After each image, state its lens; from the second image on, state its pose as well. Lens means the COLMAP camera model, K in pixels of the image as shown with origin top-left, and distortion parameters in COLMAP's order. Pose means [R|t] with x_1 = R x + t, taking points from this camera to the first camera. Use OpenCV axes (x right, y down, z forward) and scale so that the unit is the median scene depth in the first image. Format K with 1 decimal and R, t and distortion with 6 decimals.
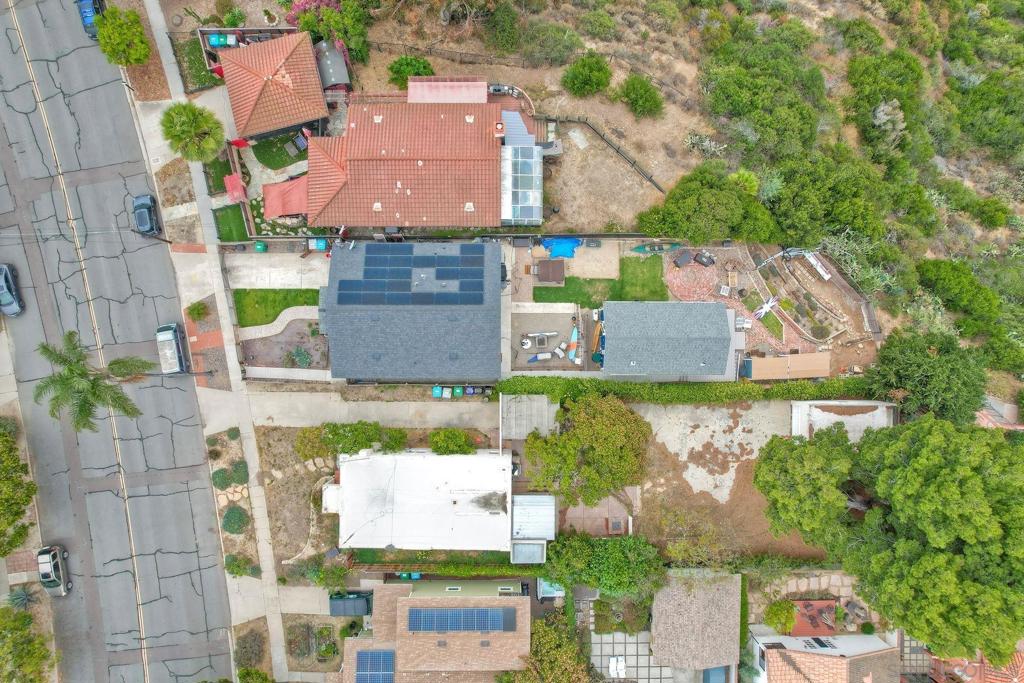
lens RADIAL K [[657.2, 0, 511.7], [0, 657.2, 344.7], [0, 0, 1]] dist [-0.075356, 0.064250]
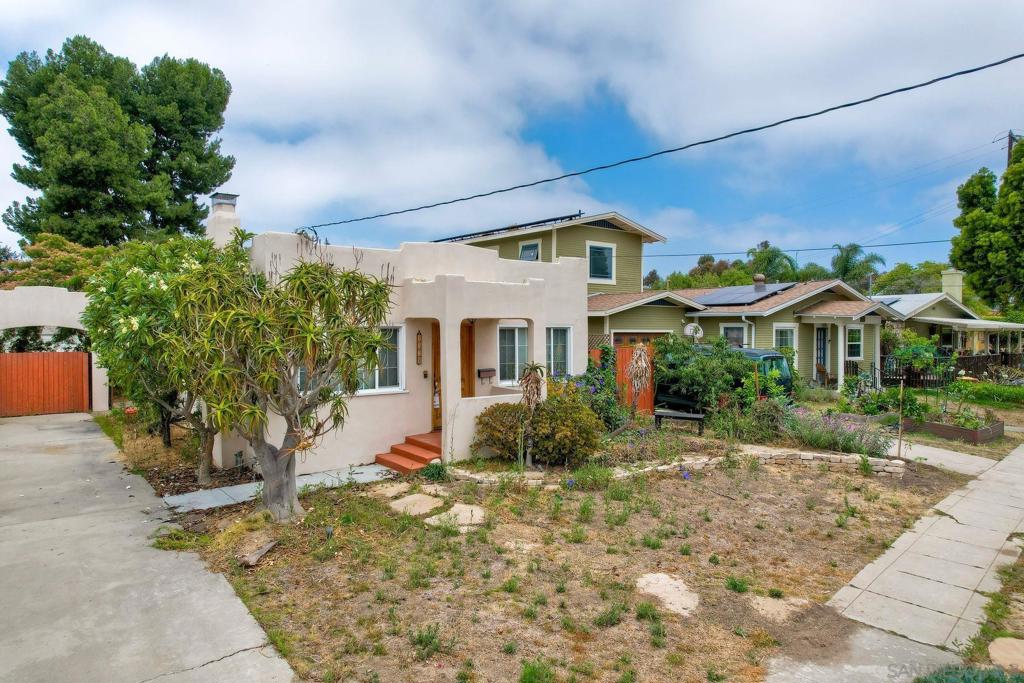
lens RADIAL K [[657.2, 0, 511.7], [0, 657.2, 344.7], [0, 0, 1]] dist [-0.075356, 0.064250]
pose [[-0.610999, -0.032676, 0.790956, -0.444142], [0.791592, -0.015253, 0.610860, 0.094687], [-0.007895, 0.999350, 0.035186, 0.947637]]
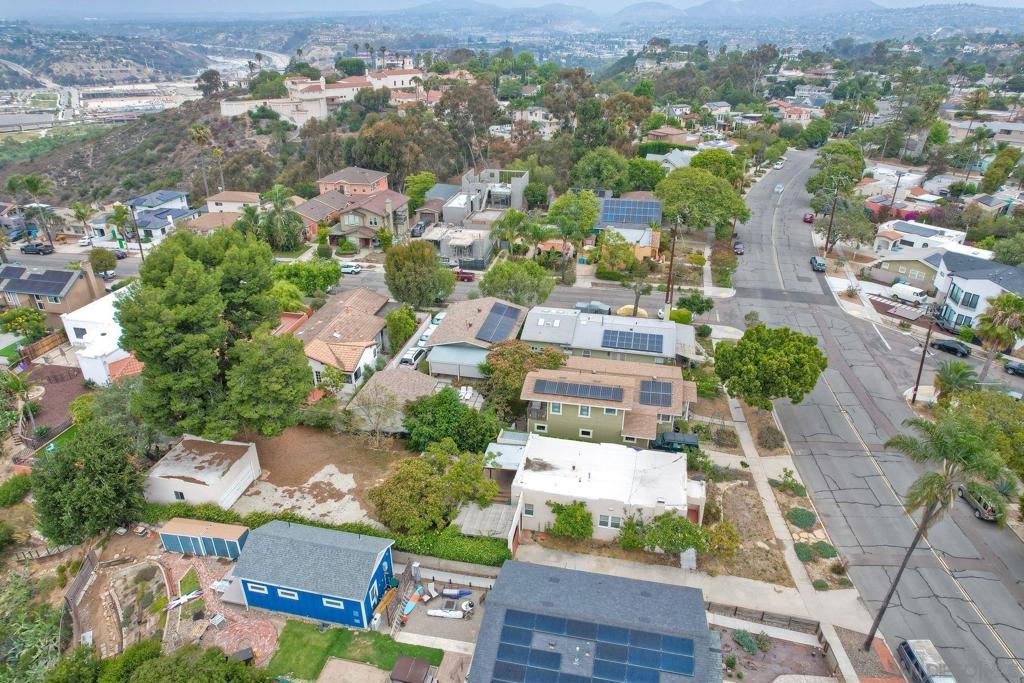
lens RADIAL K [[665.8, 0, 512.0], [0, 665.8, 341.5], [0, 0, 1]] dist [-0.091437, 0.090078]
pose [[-0.978393, -0.096804, 0.182692, -0.152391], [0.206696, -0.436929, 0.875425, -0.572082], [-0.004921, 0.894272, 0.447497, 0.319917]]
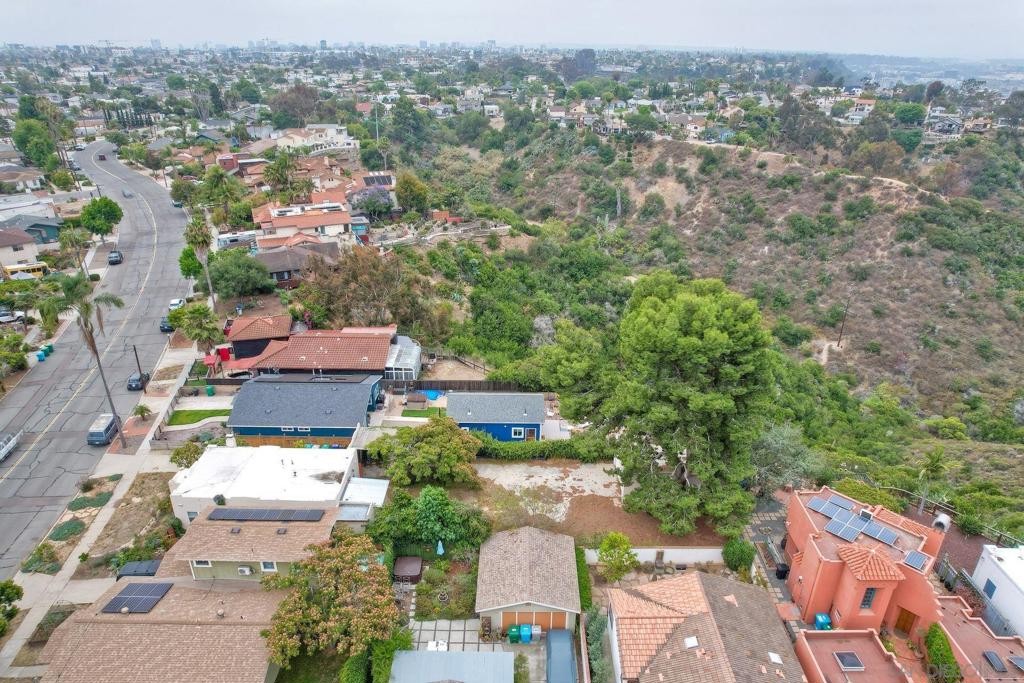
lens RADIAL K [[657.2, 0, 511.7], [0, 657.2, 344.7], [0, 0, 1]] dist [-0.075356, 0.064250]
pose [[0.999990, 0.004494, -0.000034, 0.249951], [-0.001937, 0.424117, -0.905605, 1.041861], [-0.004055, 0.905596, 0.424122, 0.324659]]
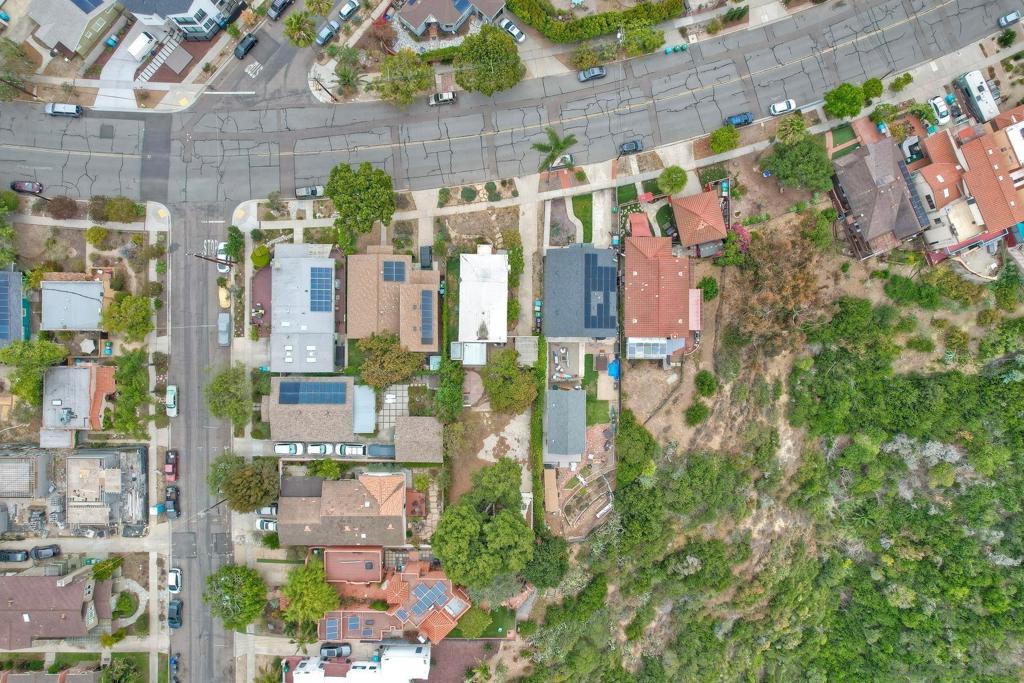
lens RADIAL K [[659.8, 0, 523.6], [0, 659.8, 344.7], [0, 0, 1]] dist [-0.052139, 0.033557]
pose [[-0.002325, 0.999994, -0.002556, 0.010824], [-0.999986, -0.002338, -0.004826, 0.121297], [-0.004832, 0.002544, 0.999985, -0.896438]]
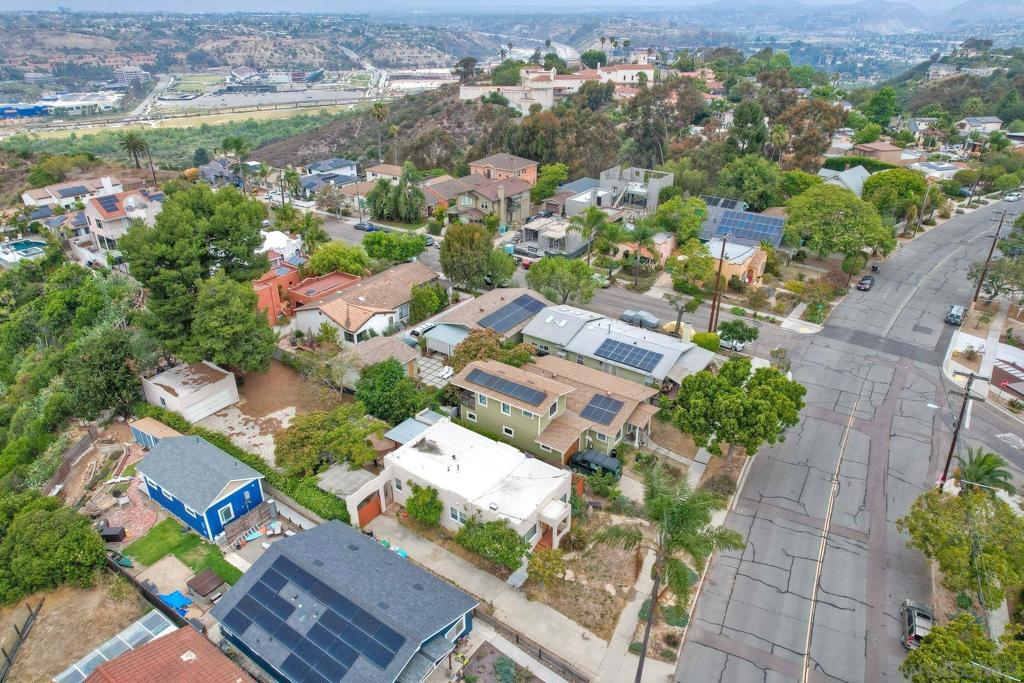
lens RADIAL K [[665.8, 0, 512.0], [0, 665.8, 341.5], [0, 0, 1]] dist [-0.091437, 0.090078]
pose [[-0.819716, -0.266712, 0.506883, -0.604822], [0.572708, -0.368623, 0.732204, -0.384171], [-0.008439, 0.890495, 0.454914, 0.324154]]
